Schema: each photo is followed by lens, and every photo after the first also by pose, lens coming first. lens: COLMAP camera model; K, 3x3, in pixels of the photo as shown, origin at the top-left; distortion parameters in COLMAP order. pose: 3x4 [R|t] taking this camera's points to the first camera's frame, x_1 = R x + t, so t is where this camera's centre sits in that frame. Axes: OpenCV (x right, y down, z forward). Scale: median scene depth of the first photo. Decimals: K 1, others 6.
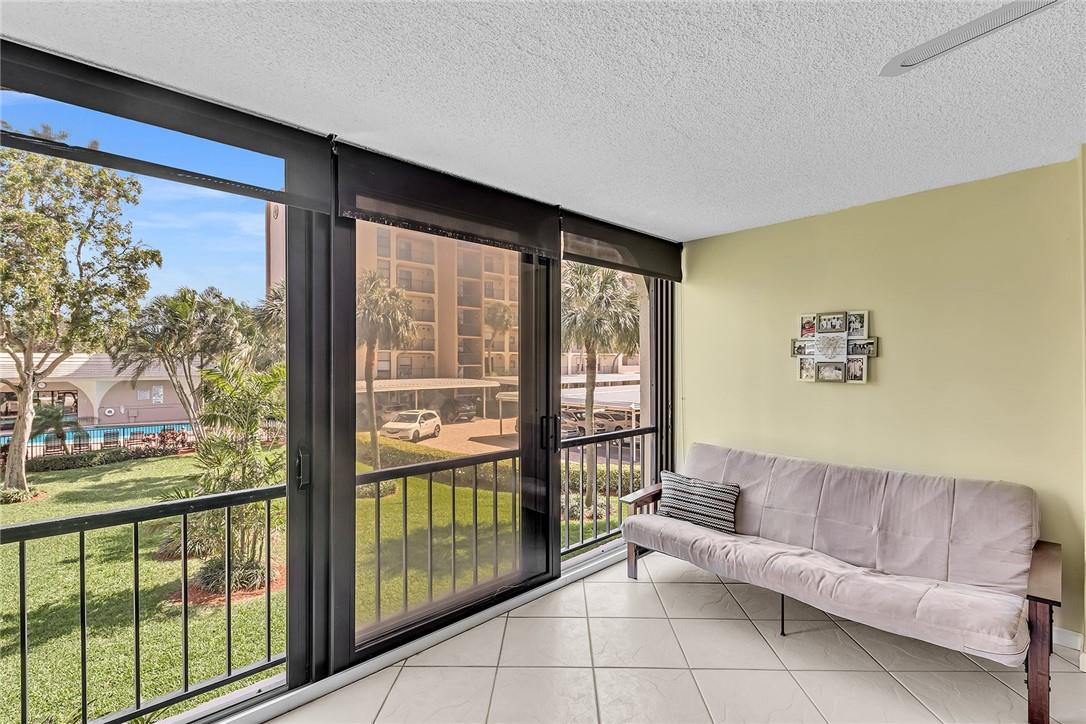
lens RADIAL K [[491.6, 0, 549.7], [0, 491.6, 362.6], [0, 0, 1]] dist [0.005664, -0.006949]
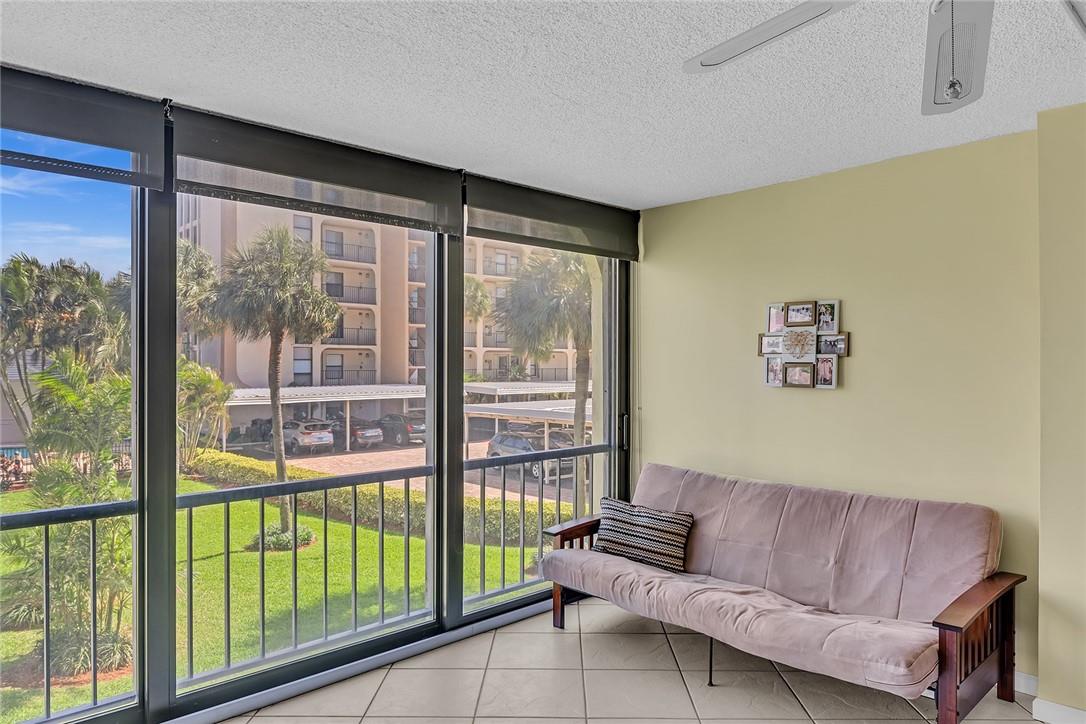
lens RADIAL K [[694.1, 0, 545.2], [0, 694.1, 359.3], [0, 0, 1]] dist [0.003759, -0.014700]
pose [[0.999929, 0.004709, 0.010935, 0.143272], [-0.004651, 0.999975, -0.005279, 0.002056], [-0.010960, 0.005228, 0.999926, -0.154839]]
